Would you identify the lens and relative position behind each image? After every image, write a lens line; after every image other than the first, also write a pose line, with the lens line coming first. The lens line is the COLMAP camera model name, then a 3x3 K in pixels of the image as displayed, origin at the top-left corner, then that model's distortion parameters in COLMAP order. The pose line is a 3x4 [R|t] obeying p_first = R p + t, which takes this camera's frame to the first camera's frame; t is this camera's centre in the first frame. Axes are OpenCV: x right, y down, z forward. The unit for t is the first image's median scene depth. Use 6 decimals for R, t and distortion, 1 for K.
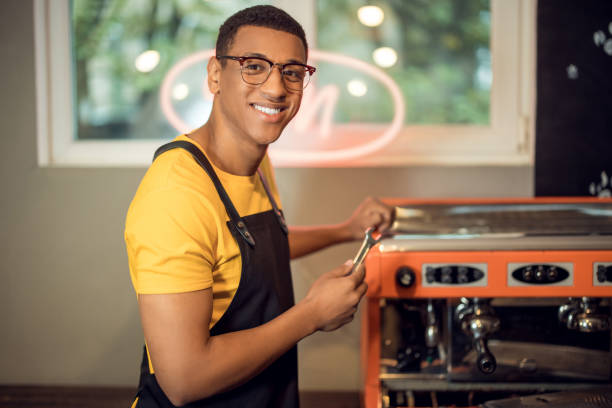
lens RADIAL K [[951.5, 0, 302.8], [0, 951.5, 218.3], [0, 0, 1]] dist [-0.049195, 0.000000]
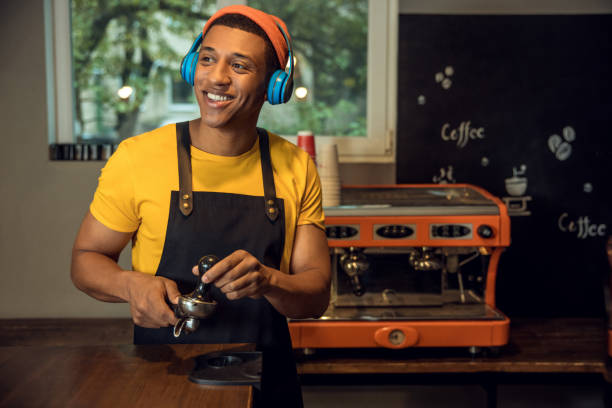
lens RADIAL K [[728.4, 0, 307.7], [0, 728.4, 202.2], [0, 0, 1]] dist [0.083553, 0.000000]
pose [[0.996157, 0.000852, 0.087586, 0.007849], [0.001187, 0.999729, -0.023228, 0.031462], [-0.087582, 0.023242, 0.995886, -0.120613]]
